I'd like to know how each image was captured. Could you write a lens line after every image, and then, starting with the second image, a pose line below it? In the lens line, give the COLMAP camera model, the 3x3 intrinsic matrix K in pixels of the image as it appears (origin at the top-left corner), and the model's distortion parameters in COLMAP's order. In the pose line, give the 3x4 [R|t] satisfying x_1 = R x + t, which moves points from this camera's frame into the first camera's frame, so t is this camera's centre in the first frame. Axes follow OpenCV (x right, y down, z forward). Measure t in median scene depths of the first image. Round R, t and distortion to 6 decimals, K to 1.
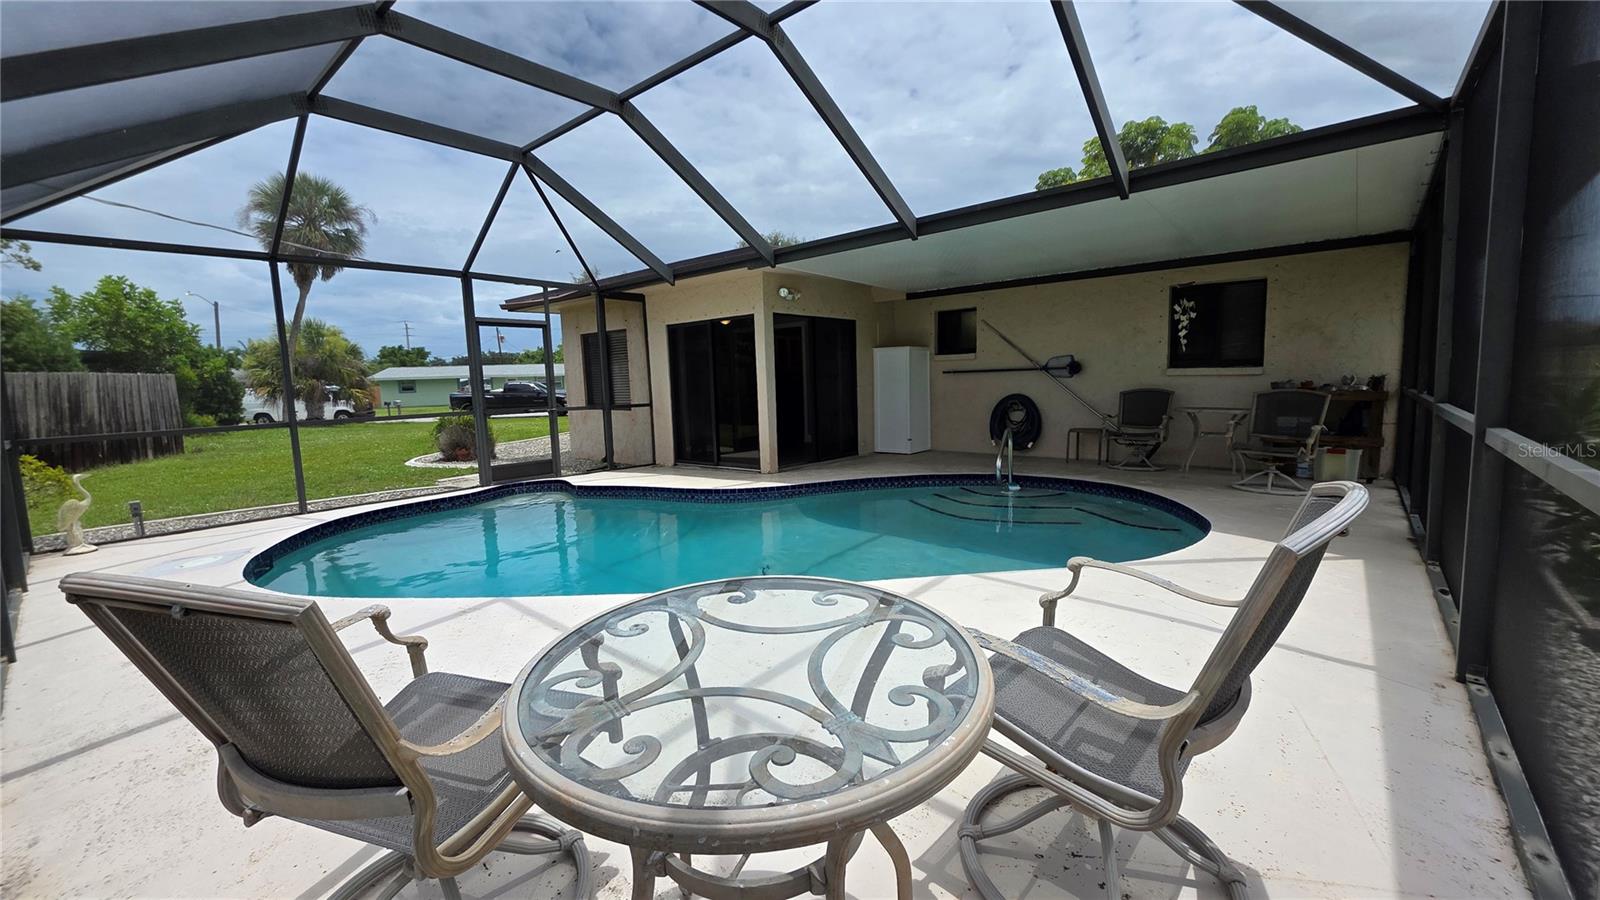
lens RADIAL K [[646.7, 0, 800.7], [0, 646.7, 452.9], [0, 0, 1]] dist [0.004888, 0.000681]
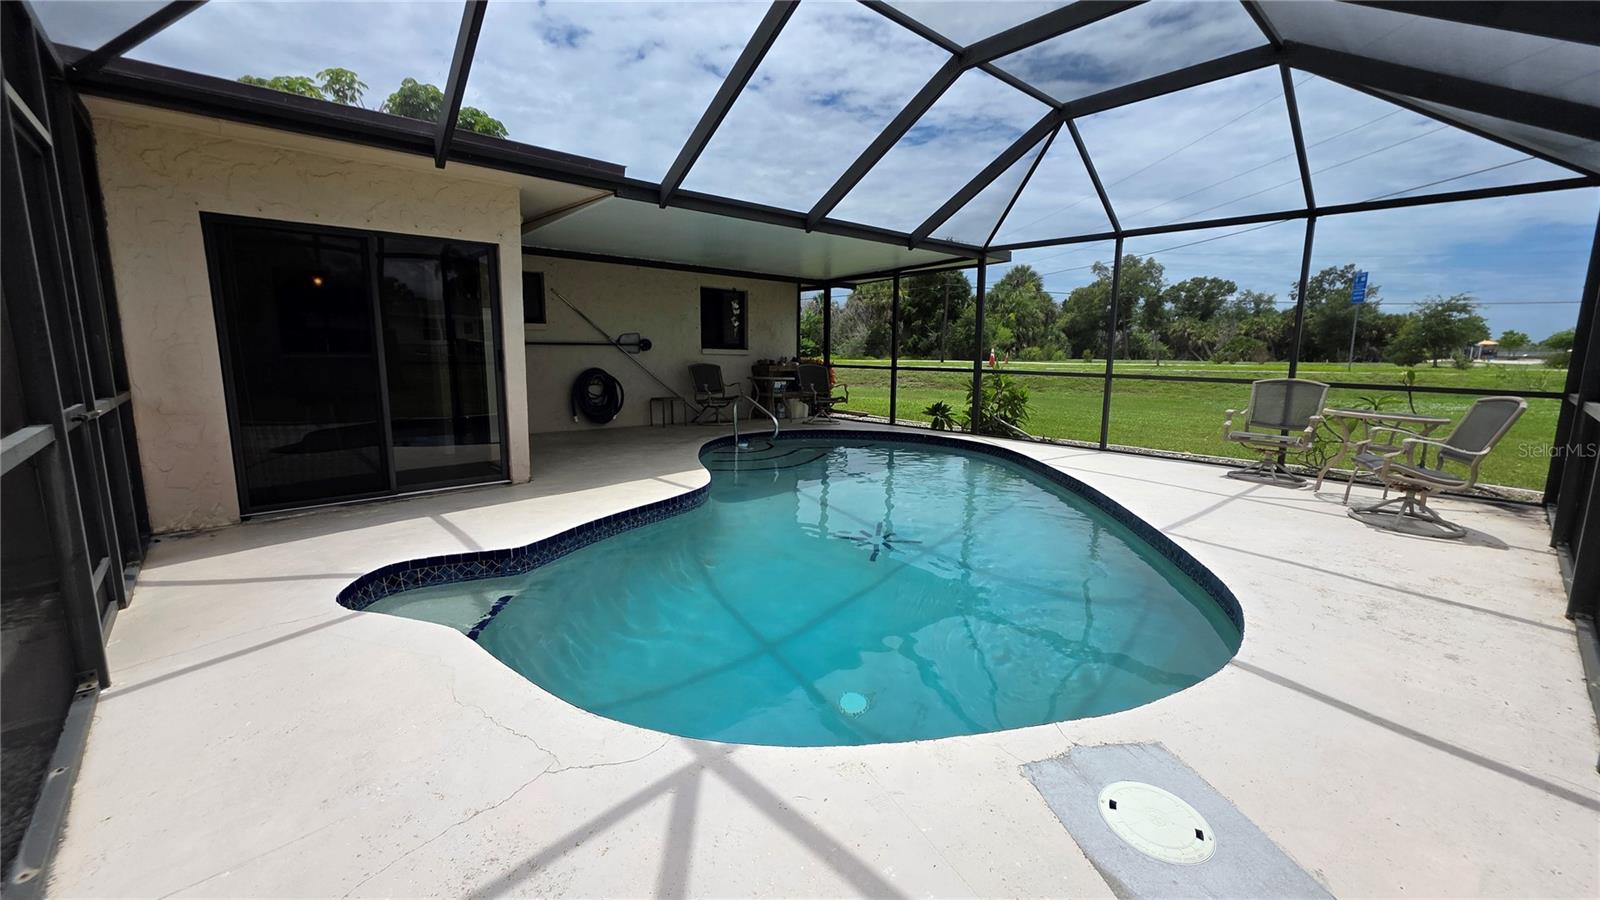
lens RADIAL K [[646.7, 0, 800.2], [0, 646.7, 450.1], [0, 0, 1]] dist [0.004888, 0.000681]
pose [[0.102034, -0.122974, 0.987151, -0.702091], [0.096540, 0.988870, 0.113210, -0.051437], [-0.990085, 0.083748, 0.112770, 0.624593]]
